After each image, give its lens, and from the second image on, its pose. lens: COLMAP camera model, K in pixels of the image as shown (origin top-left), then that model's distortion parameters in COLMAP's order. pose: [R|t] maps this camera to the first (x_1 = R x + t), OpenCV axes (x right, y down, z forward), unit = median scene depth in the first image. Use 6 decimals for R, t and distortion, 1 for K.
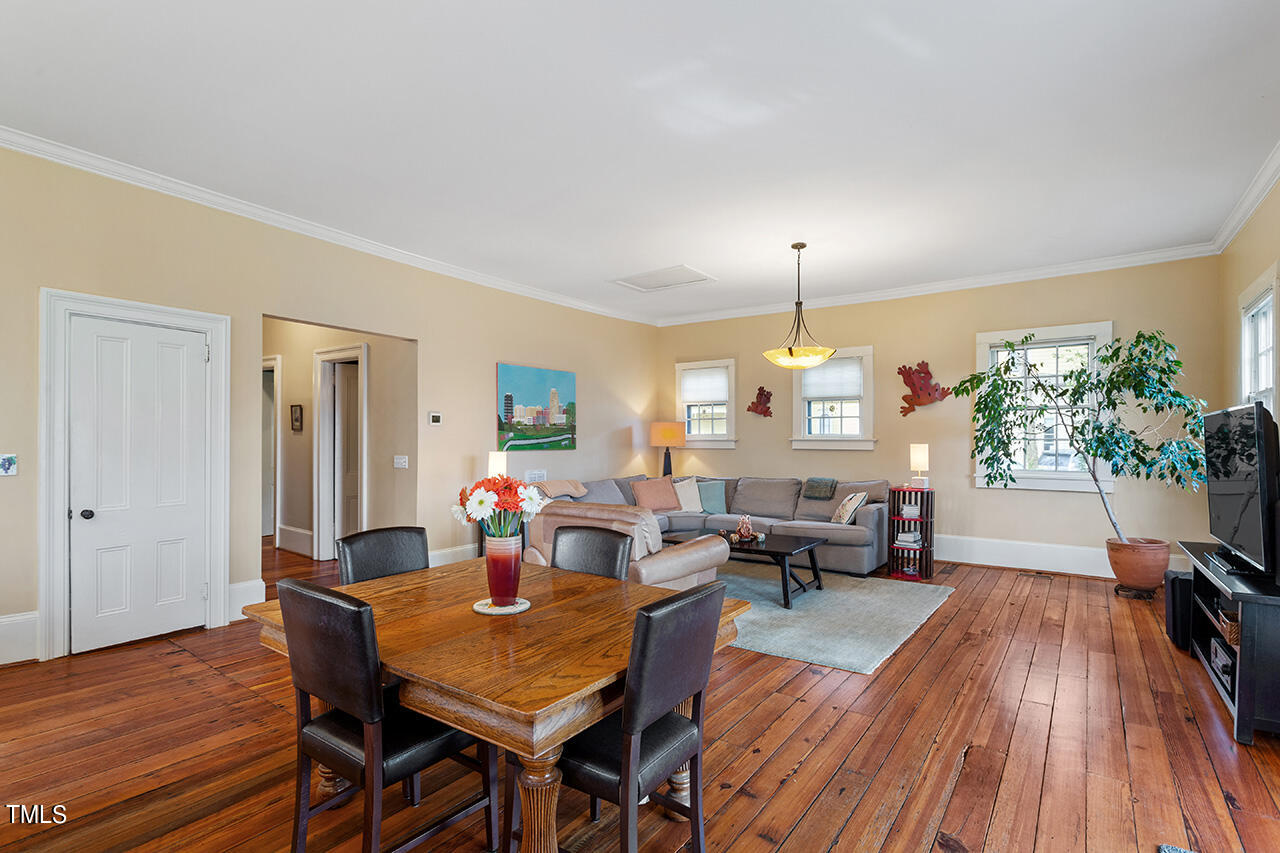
lens RADIAL K [[621.3, 0, 638.5], [0, 621.3, 435.7], [0, 0, 1]] dist [-0.000996, 0.000317]
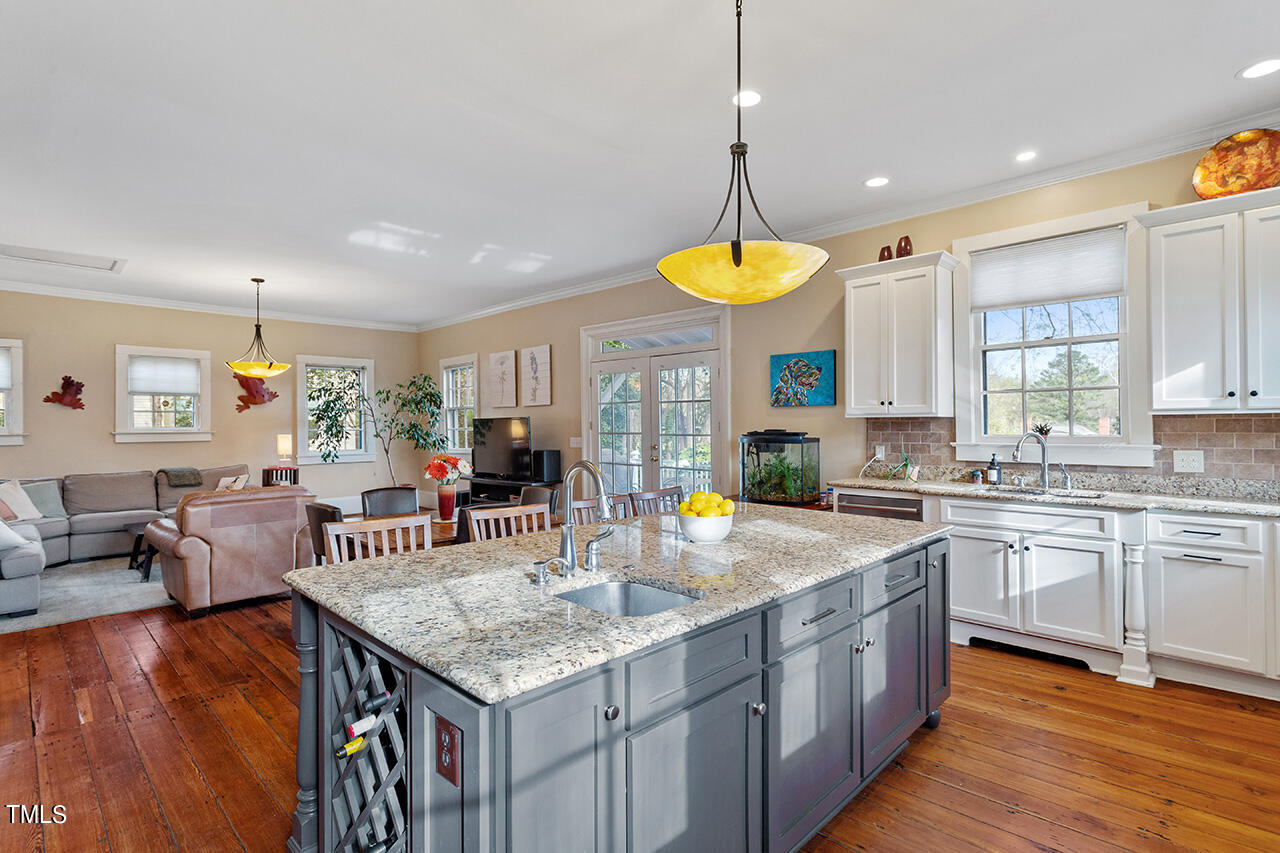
lens RADIAL K [[618.4, 0, 636.1], [0, 618.4, 423.5], [0, 0, 1]] dist [0.004069, 0.000484]
pose [[0.155239, -0.002335, 0.987874, -0.760901], [0.001264, 0.999997, 0.002165, -0.012932], [-0.987876, 0.000912, 0.155241, 0.039541]]
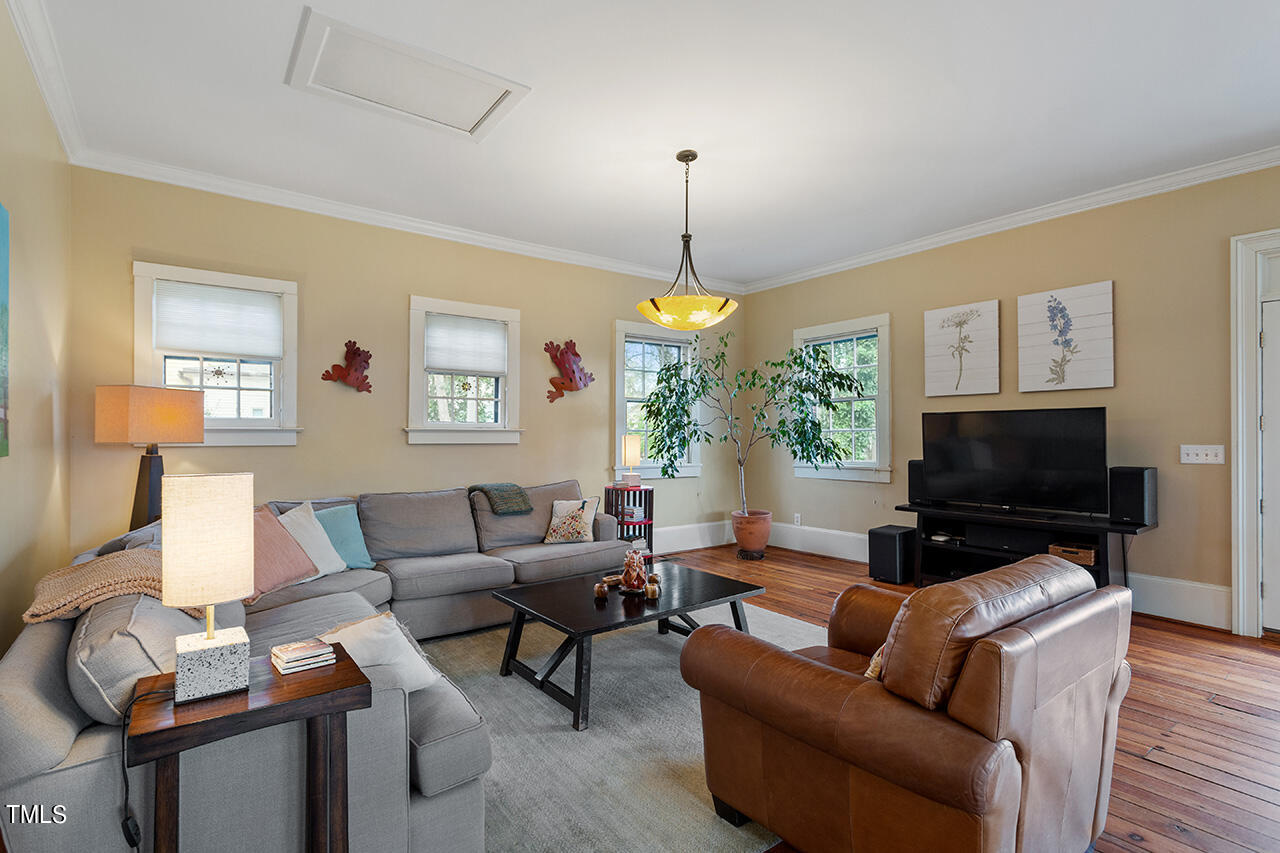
lens RADIAL K [[614.3, 0, 636.6], [0, 614.3, 431.2], [0, 0, 1]] dist [0.000896, 0.000361]
pose [[0.301772, 0.003948, 0.953372, -0.375136], [-0.008440, 0.999963, -0.001469, 0.009040], [-0.953343, -0.007603, 0.301795, 0.736998]]
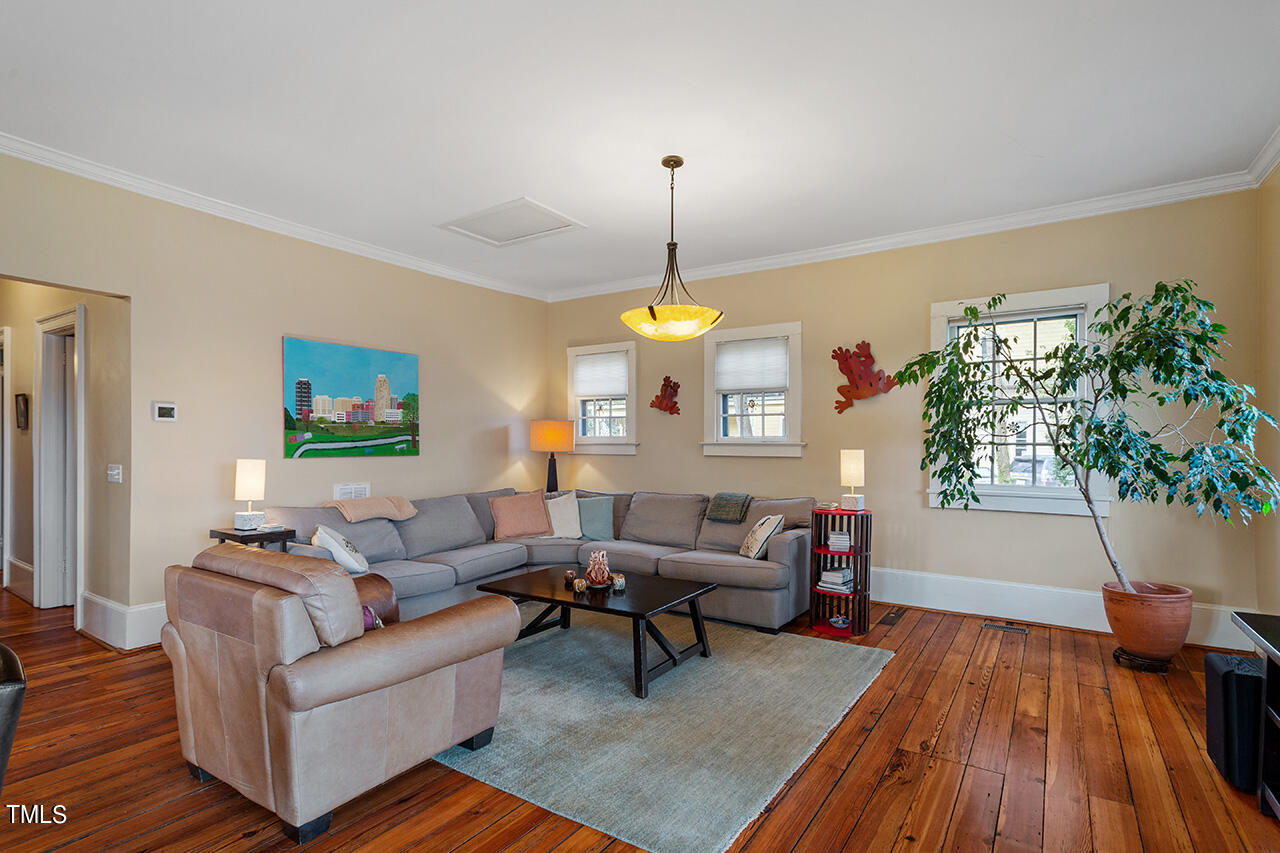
lens RADIAL K [[633.9, 0, 634.5], [0, 633.9, 442.1], [0, 0, 1]] dist [-0.002401, -0.000041]
pose [[0.999310, 0.002873, 0.037041, 0.167195], [-0.003033, 0.999986, 0.004270, 0.001941], [-0.037028, -0.004380, 0.999305, 0.260292]]
